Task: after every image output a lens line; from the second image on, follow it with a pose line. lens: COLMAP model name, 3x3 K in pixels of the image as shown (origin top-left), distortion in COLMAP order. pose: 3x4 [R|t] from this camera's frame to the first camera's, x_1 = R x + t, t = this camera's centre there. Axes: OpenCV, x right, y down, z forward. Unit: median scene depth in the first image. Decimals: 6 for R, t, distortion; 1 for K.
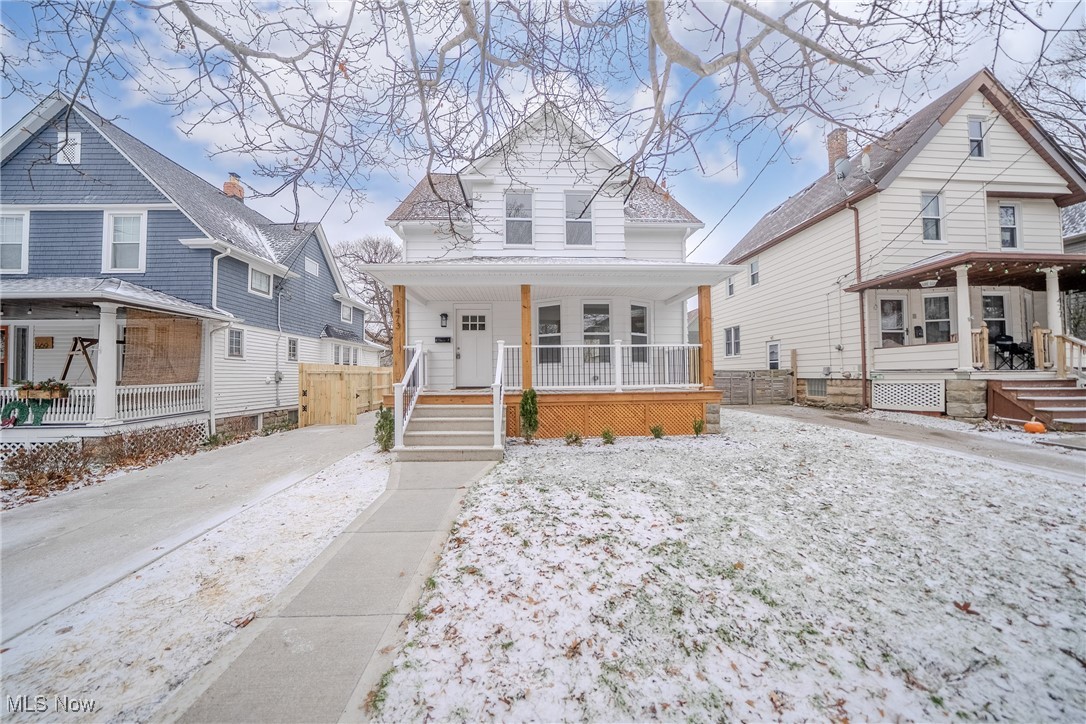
lens RADIAL K [[376.1, 0, 542.7], [0, 376.1, 368.5], [0, 0, 1]] dist [-0.029946, 0.004600]
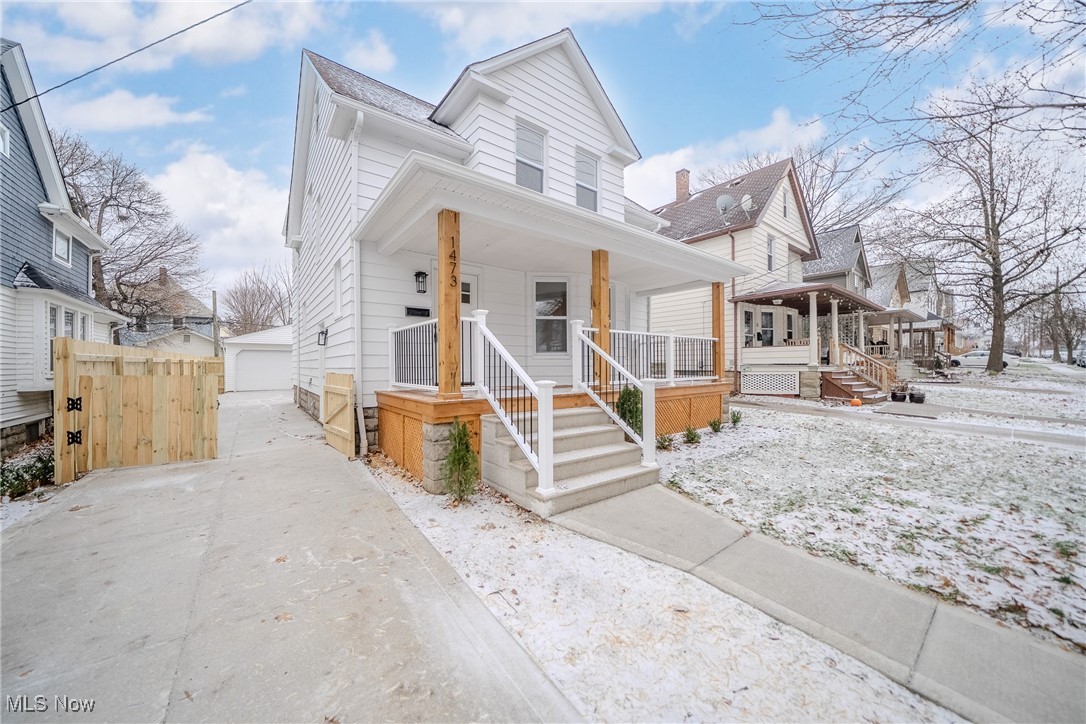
lens RADIAL K [[376.1, 0, 542.7], [0, 376.1, 368.5], [0, 0, 1]] dist [-0.029946, 0.004600]
pose [[0.820144, 0.002129, 0.572154, -0.466074], [-0.015201, 0.999721, 0.018070, 0.006737], [-0.571956, -0.023517, 0.819947, 0.343287]]
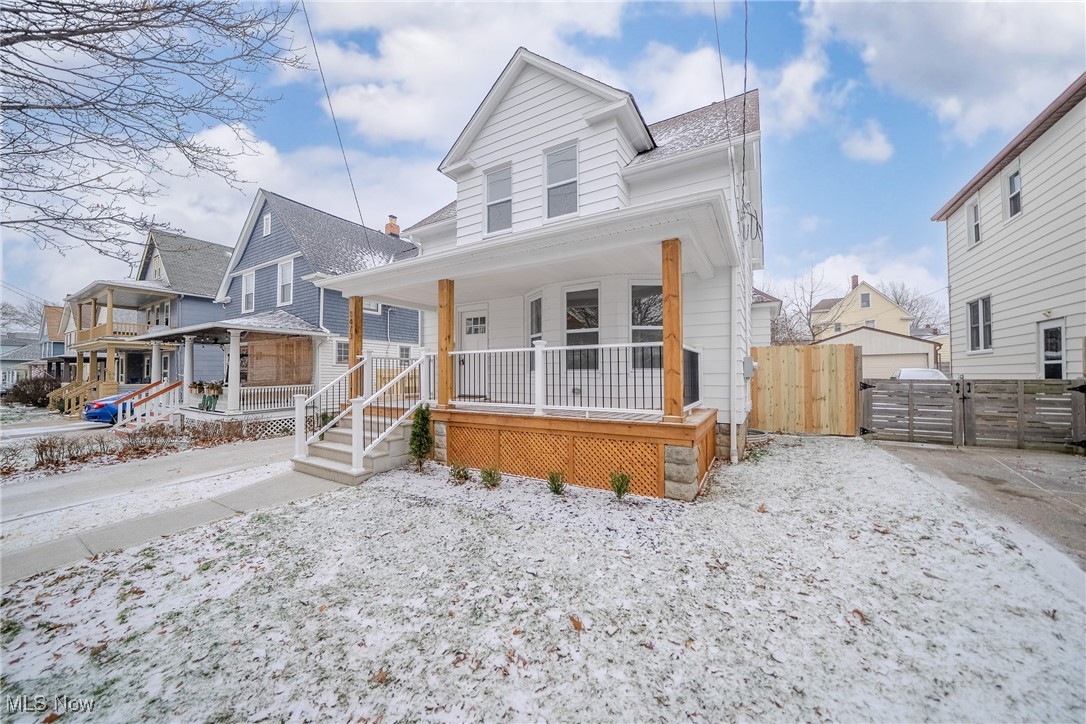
lens RADIAL K [[381.1, 0, 543.0], [0, 381.1, 362.0], [0, 0, 1]] dist [-0.025996, 0.004994]
pose [[0.832968, -0.009326, -0.553243, 0.483739], [0.003603, 0.999928, -0.011432, -0.022495], [0.553310, 0.007529, 0.832941, 0.327612]]
